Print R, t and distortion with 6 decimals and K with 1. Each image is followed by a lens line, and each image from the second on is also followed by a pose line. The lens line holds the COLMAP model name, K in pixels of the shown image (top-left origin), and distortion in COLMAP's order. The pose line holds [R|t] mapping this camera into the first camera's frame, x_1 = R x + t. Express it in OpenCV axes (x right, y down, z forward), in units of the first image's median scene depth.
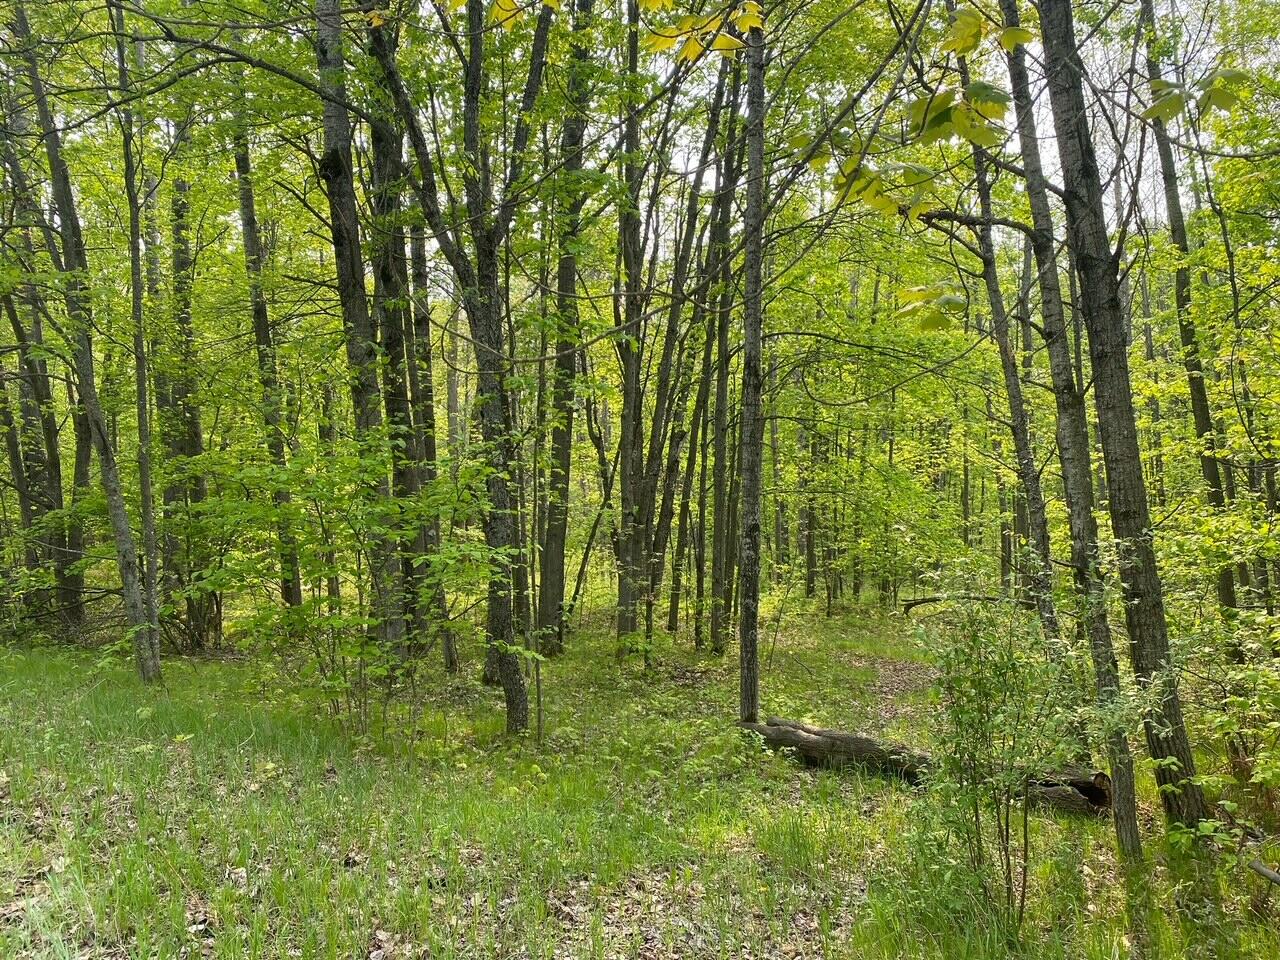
lens RADIAL K [[992.5, 0, 630.4], [0, 992.5, 472.7], [0, 0, 1]] dist [0.031053, -0.030904]
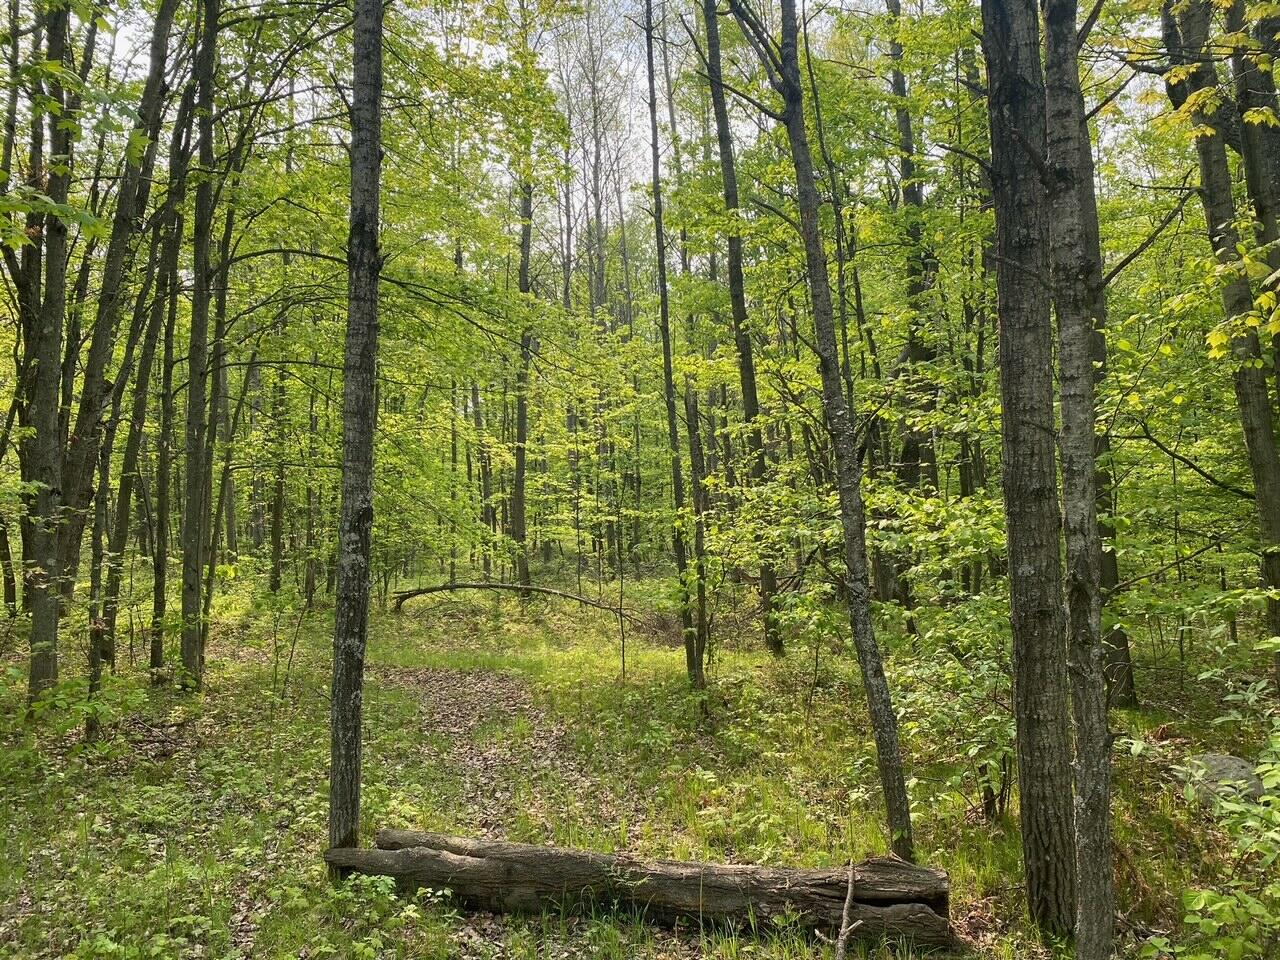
lens RADIAL K [[988.9, 0, 647.0], [0, 988.9, 485.5], [0, 0, 1]] dist [0.016849, -0.022683]
pose [[0.834356, 0.006582, 0.551187, -0.040506], [-0.024745, 0.999368, 0.025524, 0.014017], [-0.550670, -0.034935, 0.833992, 0.306921]]
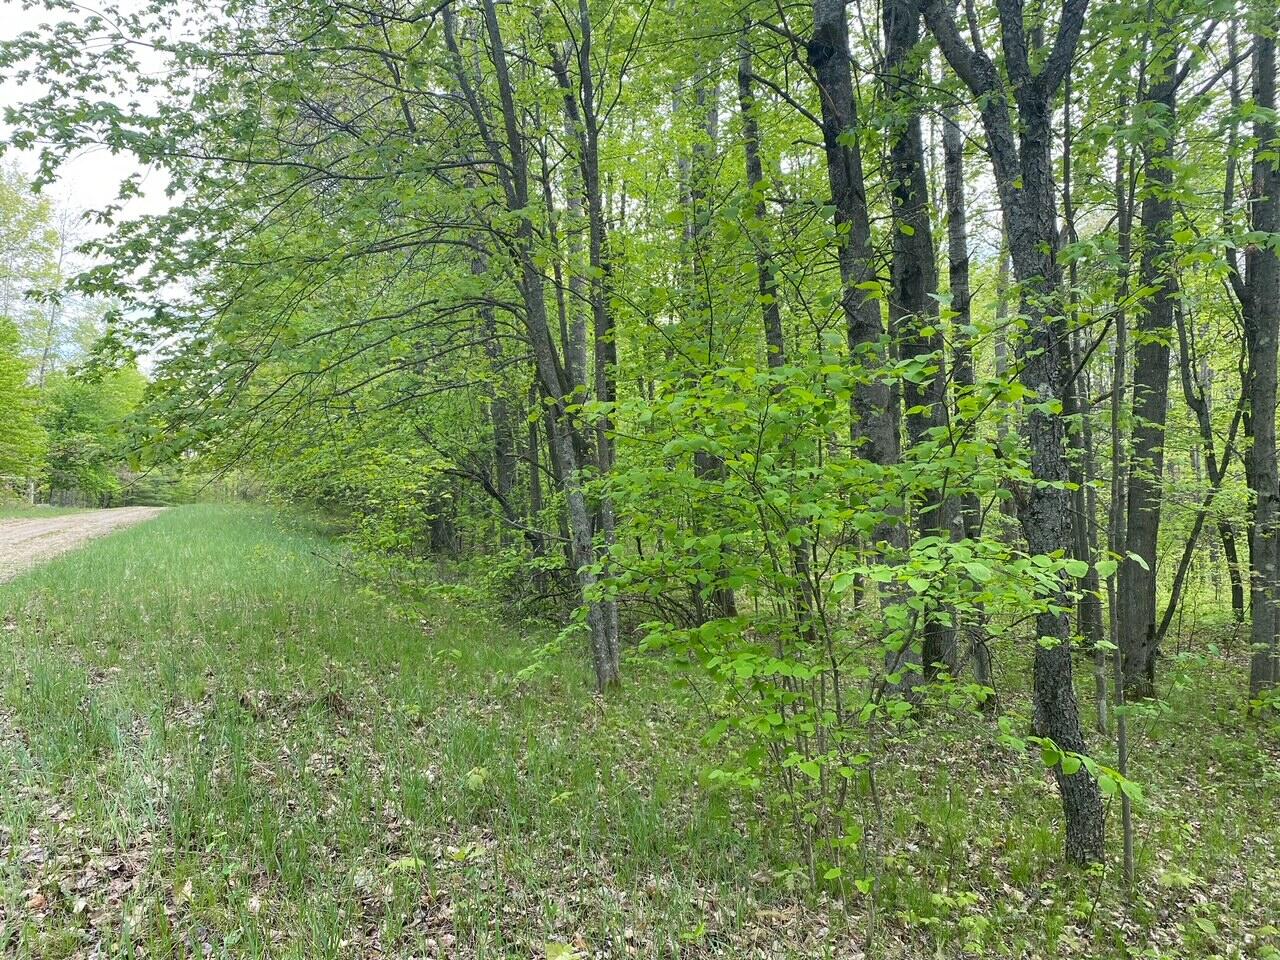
lens RADIAL K [[992.5, 0, 630.4], [0, 992.5, 472.7], [0, 0, 1]] dist [0.031053, -0.030904]
pose [[0.858031, -0.003347, -0.513587, -0.029523], [0.009688, 0.999906, 0.009670, 0.016950], [0.513506, -0.013273, 0.857983, 0.263228]]
